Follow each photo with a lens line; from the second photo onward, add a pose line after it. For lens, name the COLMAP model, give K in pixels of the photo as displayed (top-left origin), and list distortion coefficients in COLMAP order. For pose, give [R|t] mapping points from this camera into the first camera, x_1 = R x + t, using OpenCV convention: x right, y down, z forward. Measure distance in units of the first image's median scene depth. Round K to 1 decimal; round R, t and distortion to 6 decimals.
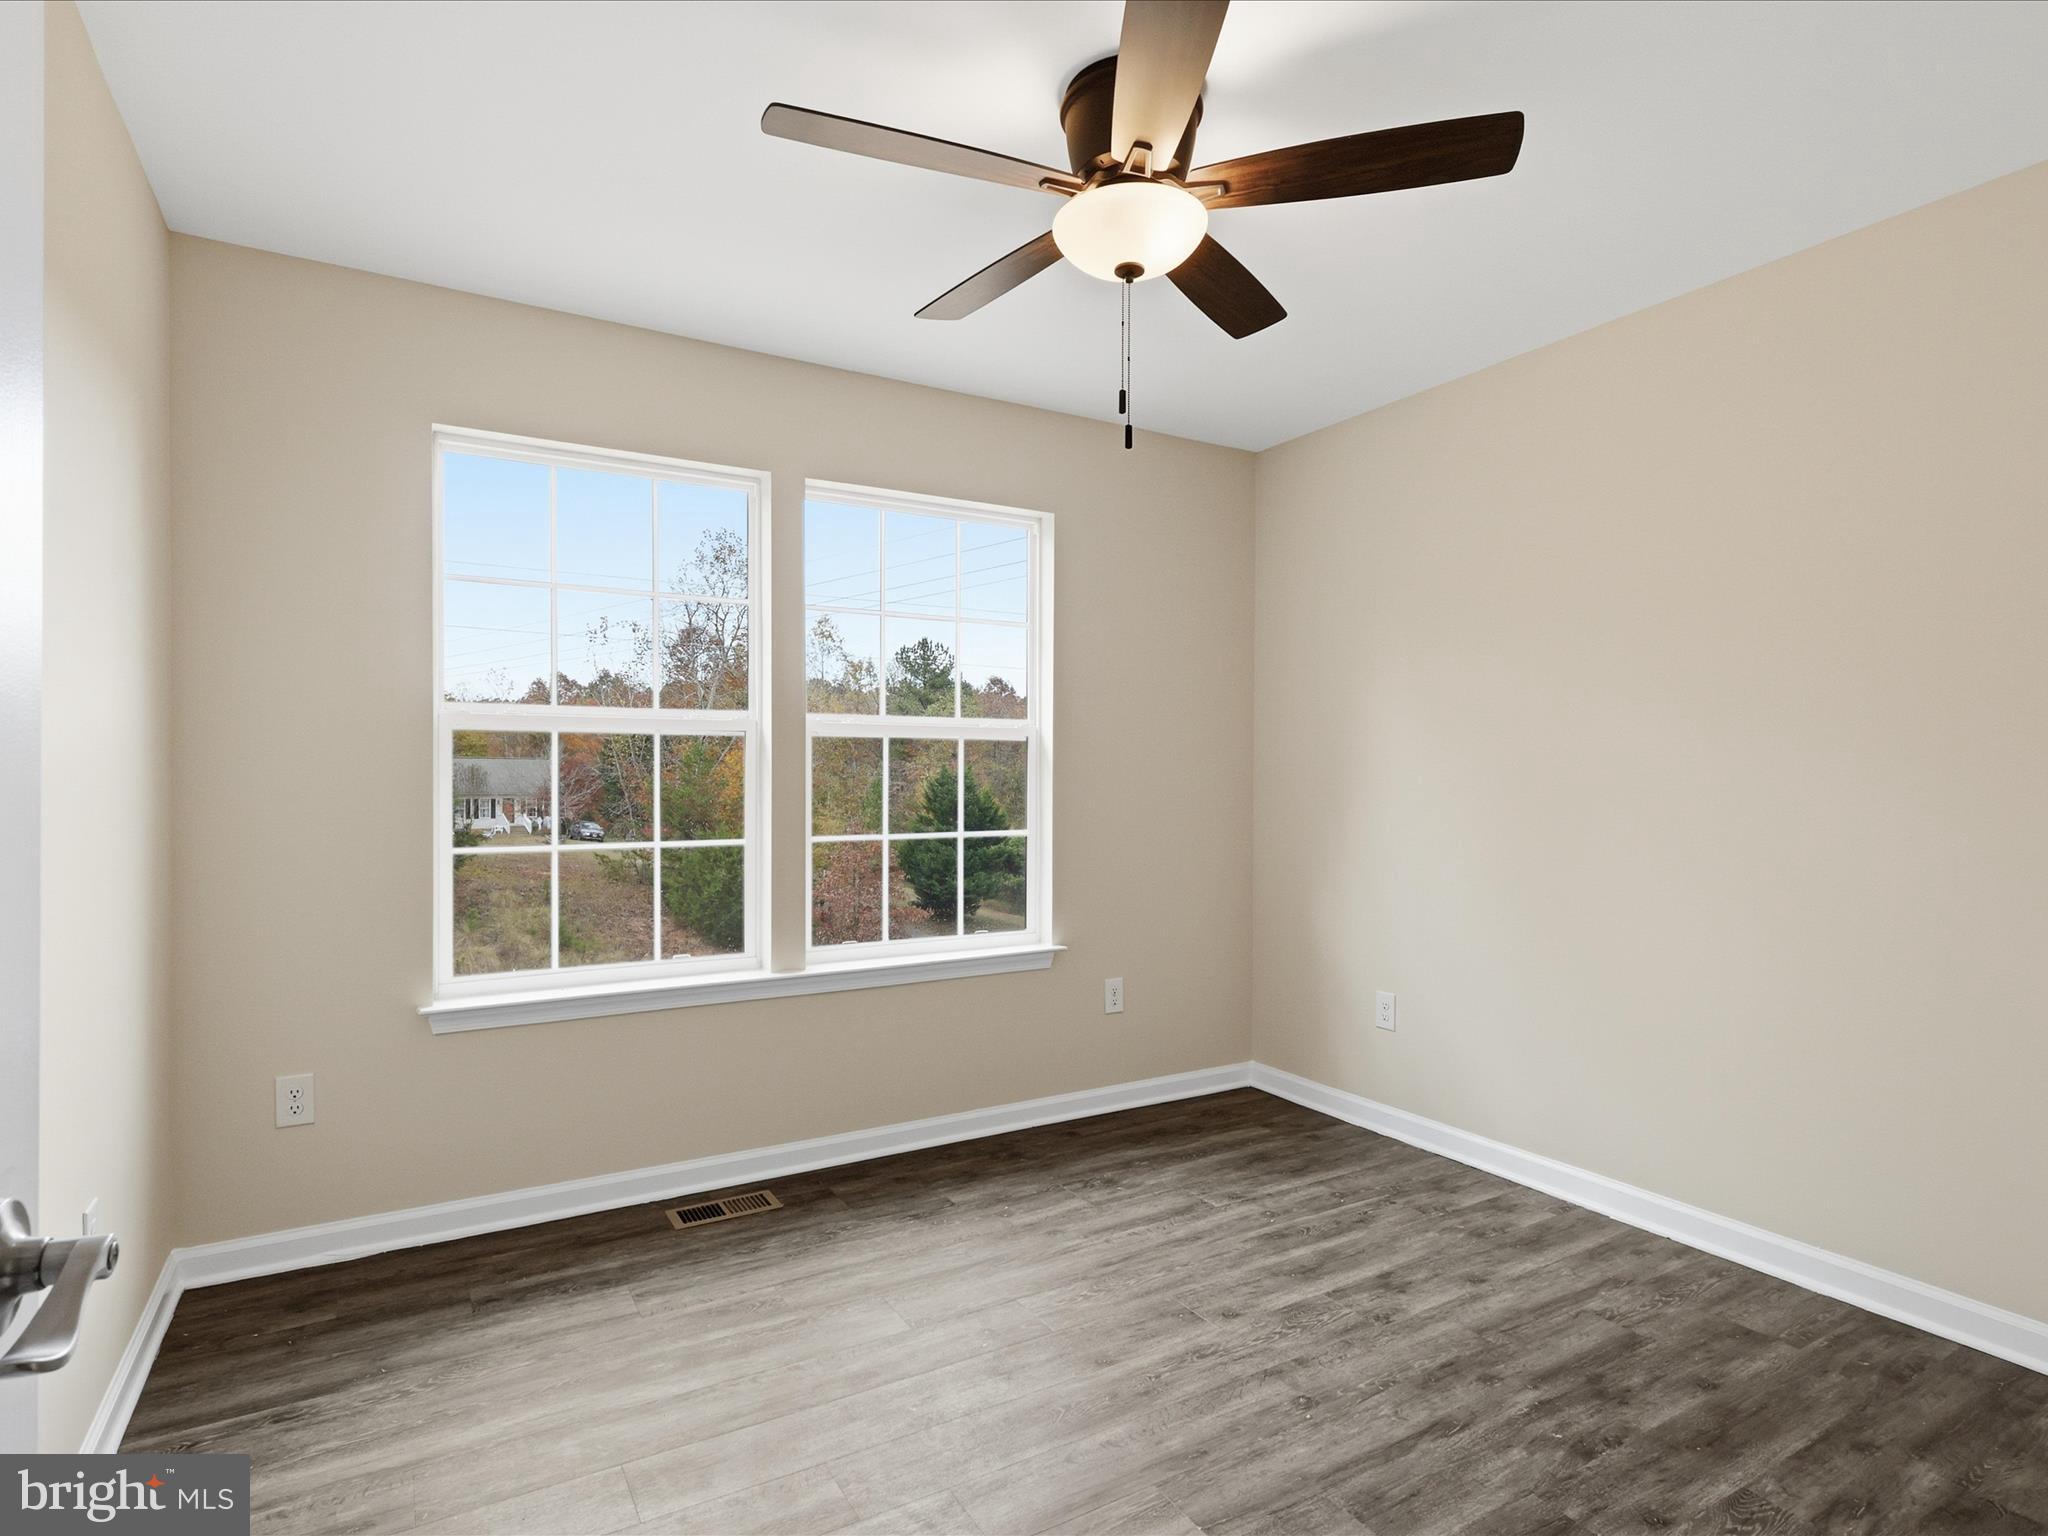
lens RADIAL K [[1076.1, 0, 1016.1], [0, 1076.1, 780.1], [0, 0, 1]] dist [-0.002047, 0.000731]
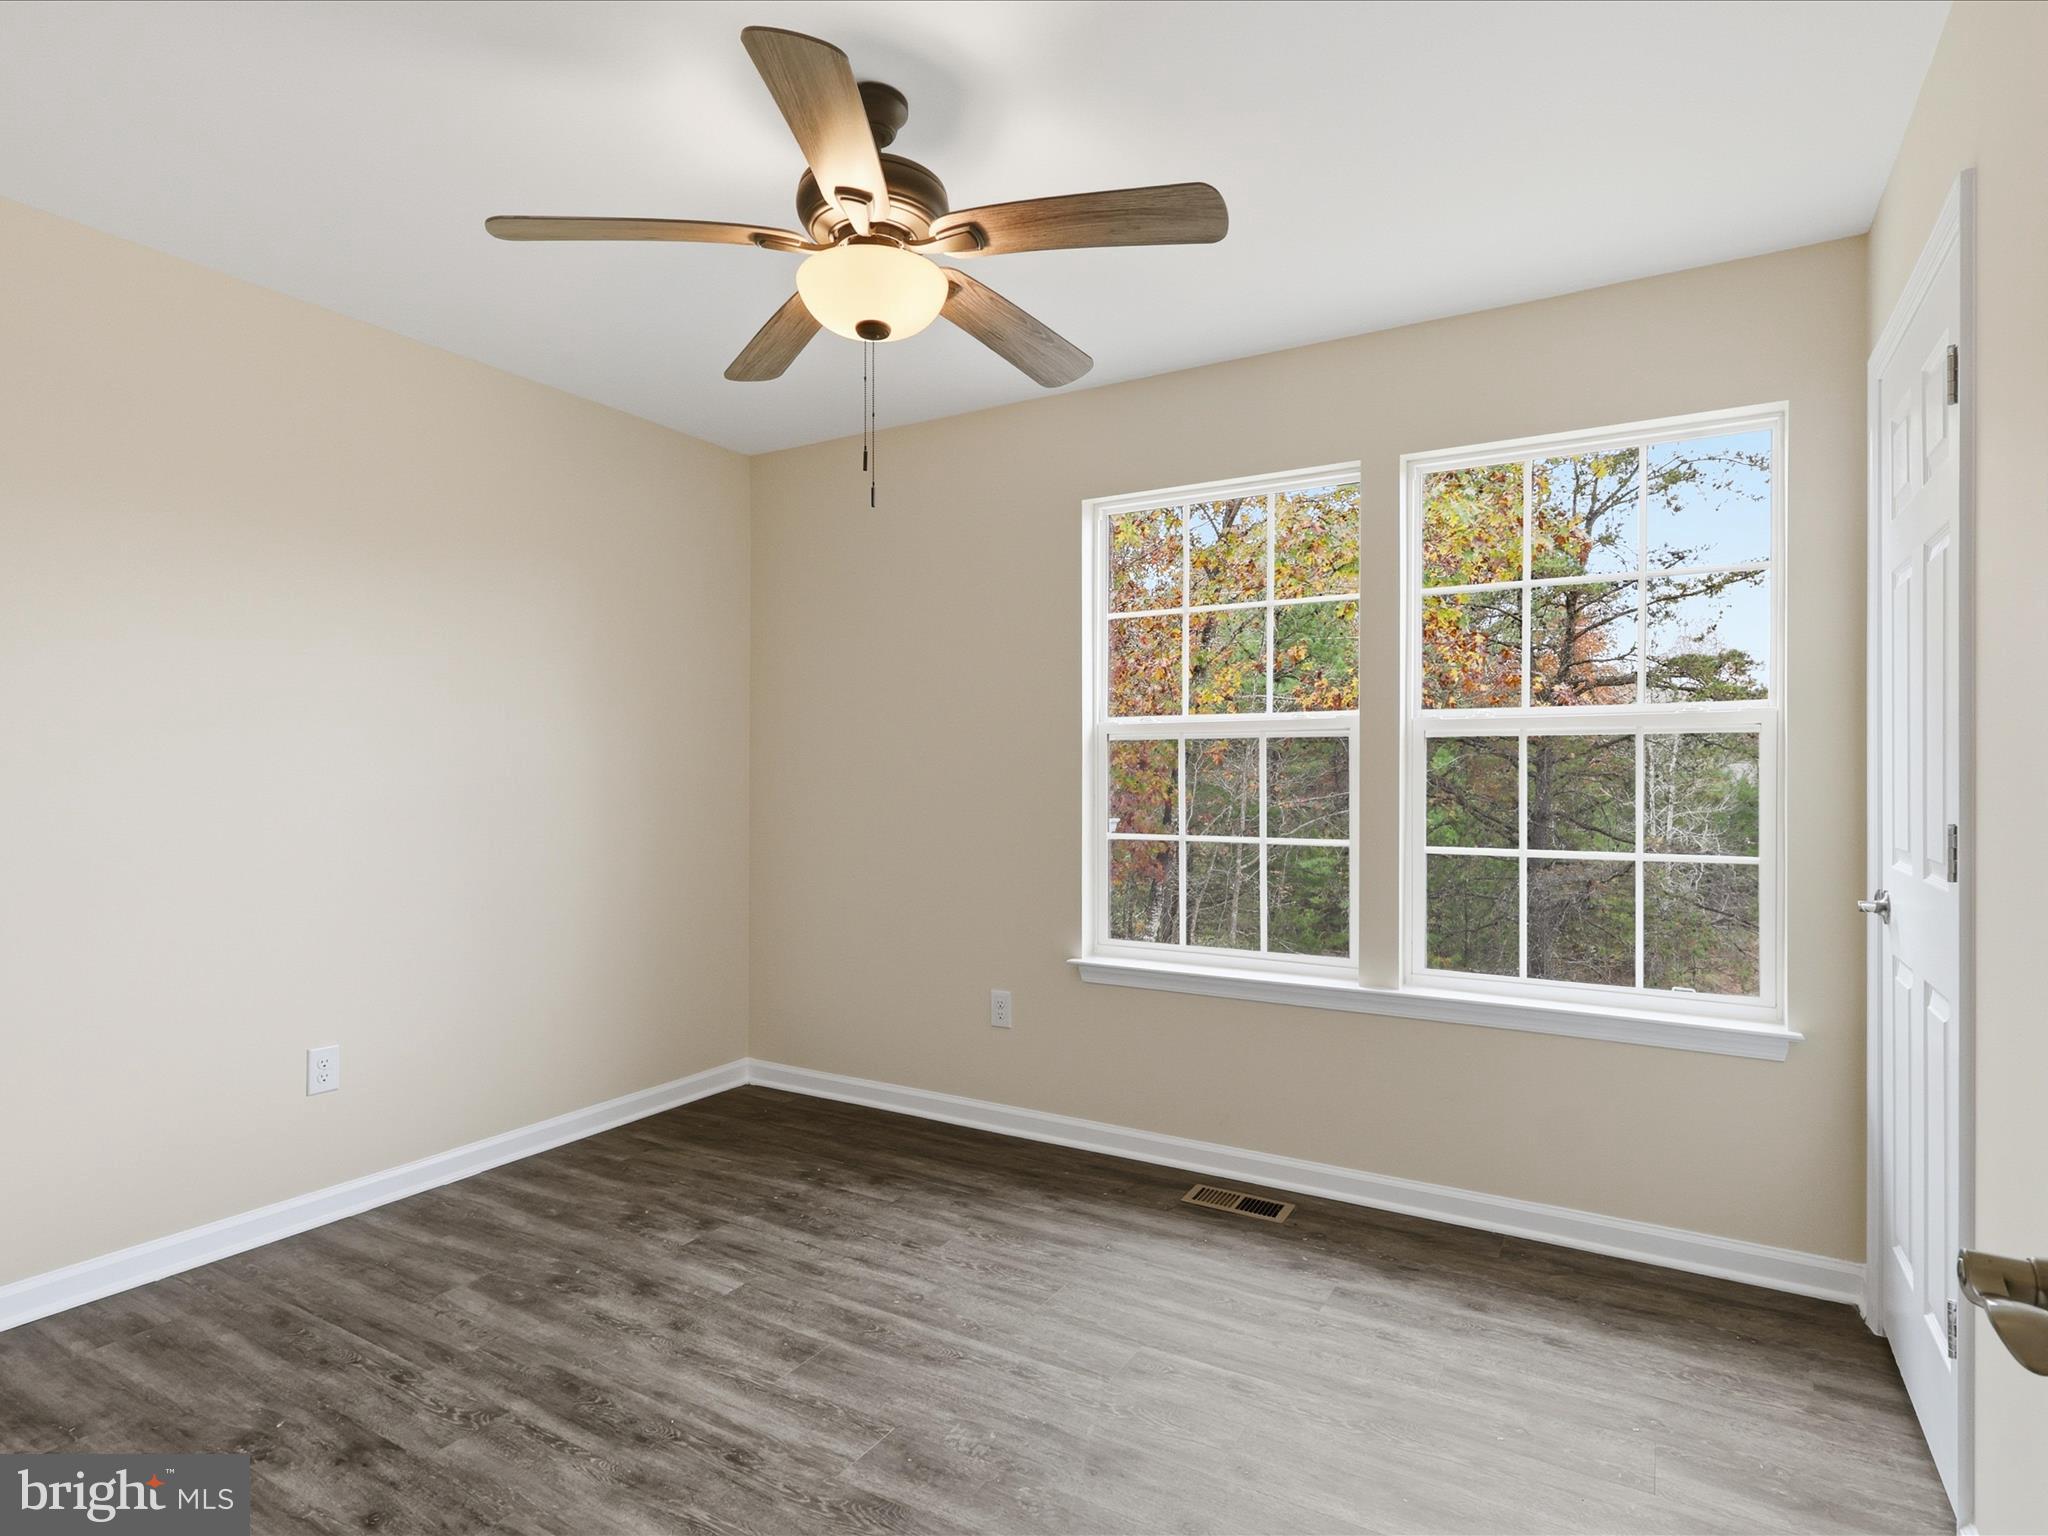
lens RADIAL K [[1058.4, 0, 1024.0], [0, 1058.4, 768.0], [0, 0, 1]] dist [0.062494, 0.000548]
pose [[0.497691, -0.008498, -0.867313, 0.564644], [-0.005447, 0.999902, -0.012923, 0.002831], [0.867337, 0.011156, 0.497596, 0.351950]]
